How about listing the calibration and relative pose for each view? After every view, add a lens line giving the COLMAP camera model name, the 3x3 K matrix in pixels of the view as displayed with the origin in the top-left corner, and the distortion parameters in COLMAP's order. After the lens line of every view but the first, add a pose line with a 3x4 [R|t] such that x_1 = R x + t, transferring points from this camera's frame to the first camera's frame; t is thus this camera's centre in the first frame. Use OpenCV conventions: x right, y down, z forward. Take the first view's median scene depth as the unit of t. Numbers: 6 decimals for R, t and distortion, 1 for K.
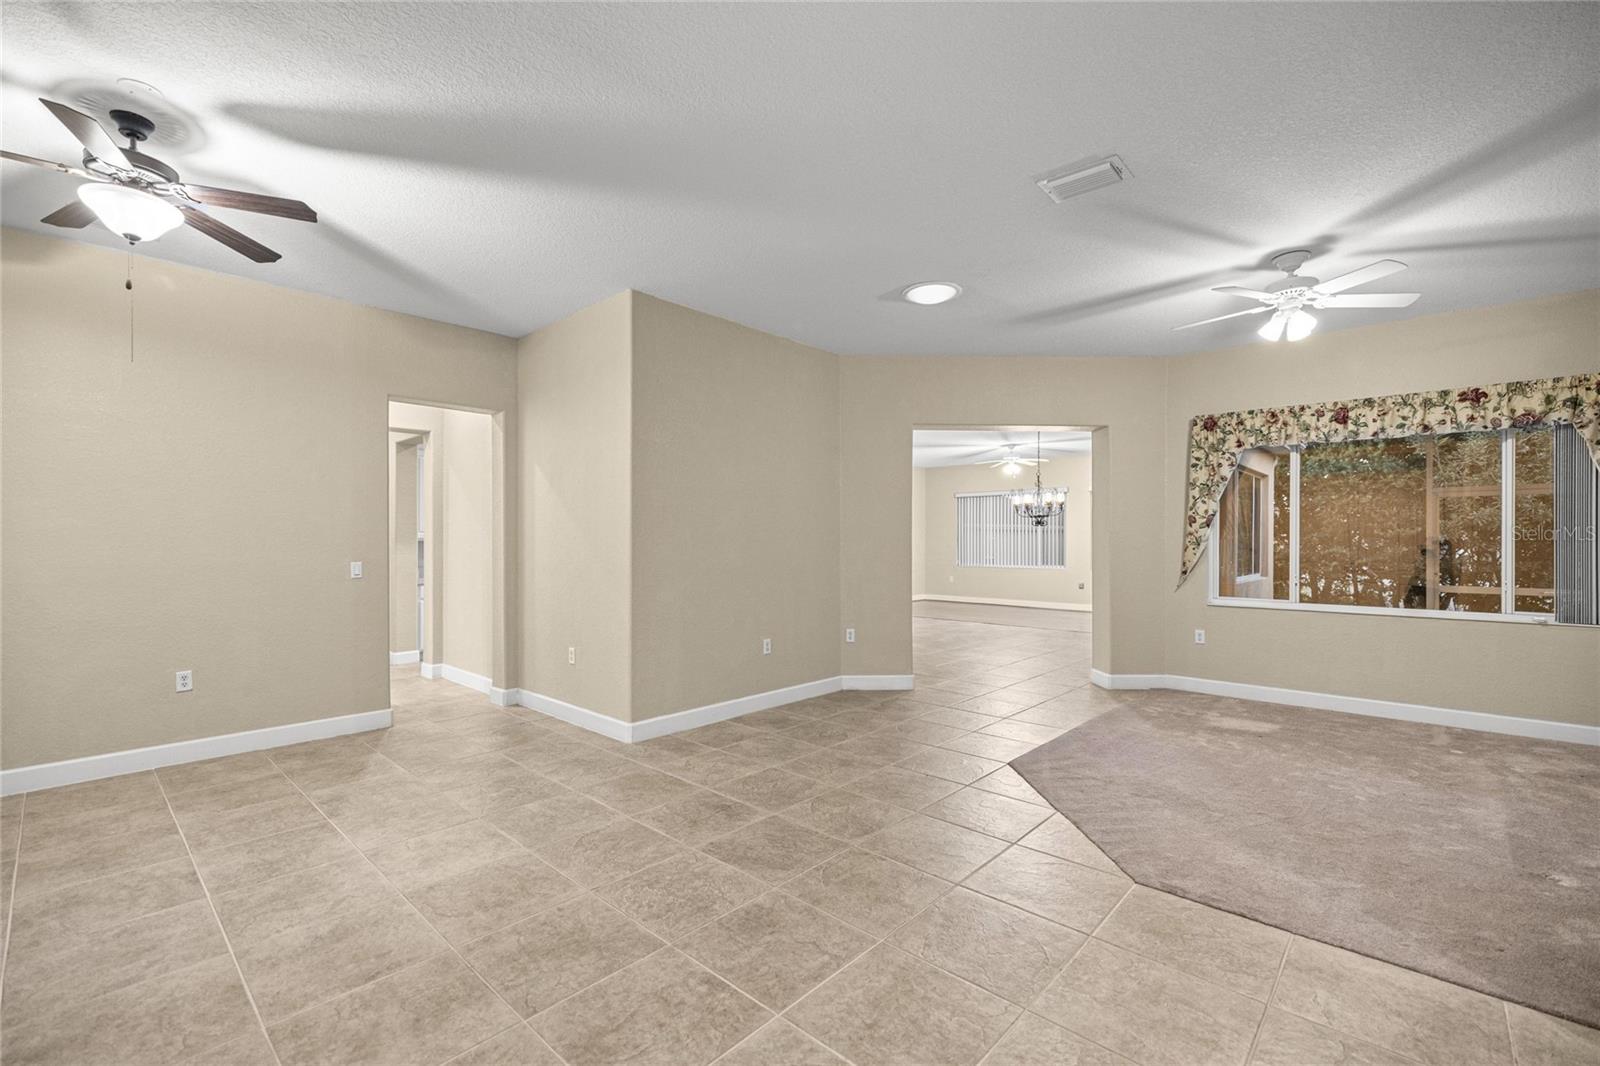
lens RADIAL K [[678.3, 0, 793.2], [0, 678.3, 547.3], [0, 0, 1]] dist [0.001822, -0.000686]
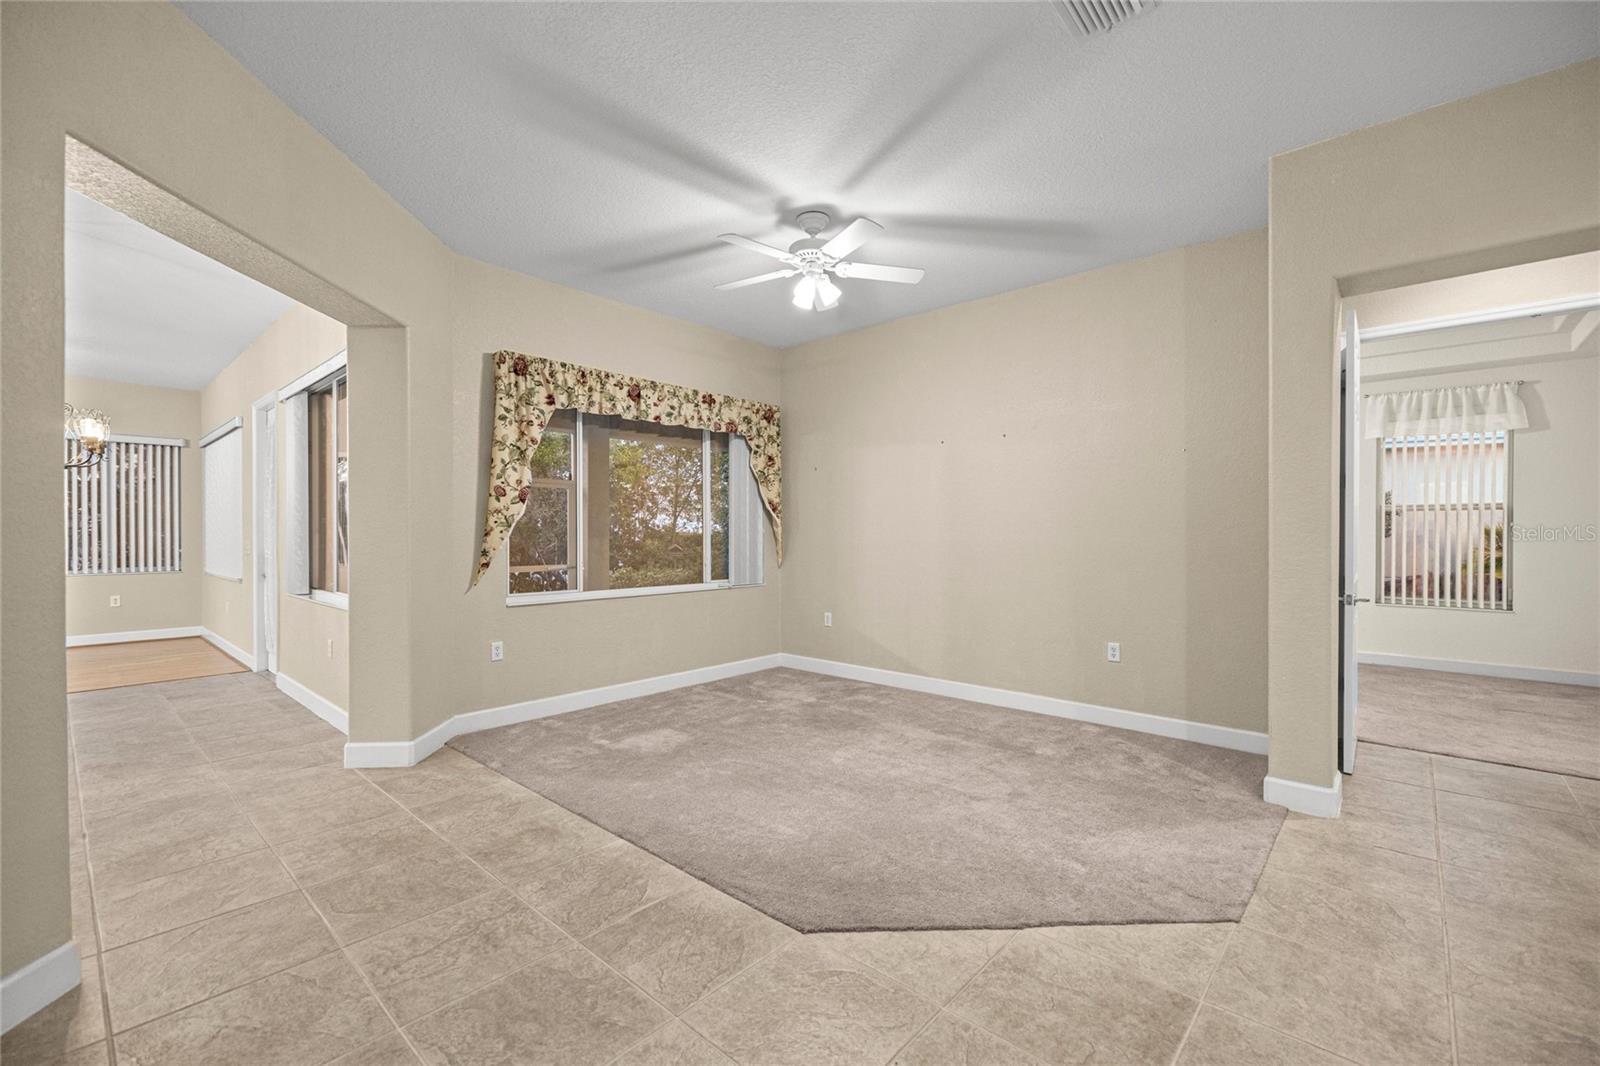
lens RADIAL K [[678.3, 0, 790.9], [0, 678.3, 537.4], [0, 0, 1]] dist [0.001822, -0.000686]
pose [[-0.005046, -0.008731, 0.999949, -0.179925], [0.009663, 0.999915, 0.008779, 0.006372], [-0.999941, 0.009707, -0.004961, 0.873110]]
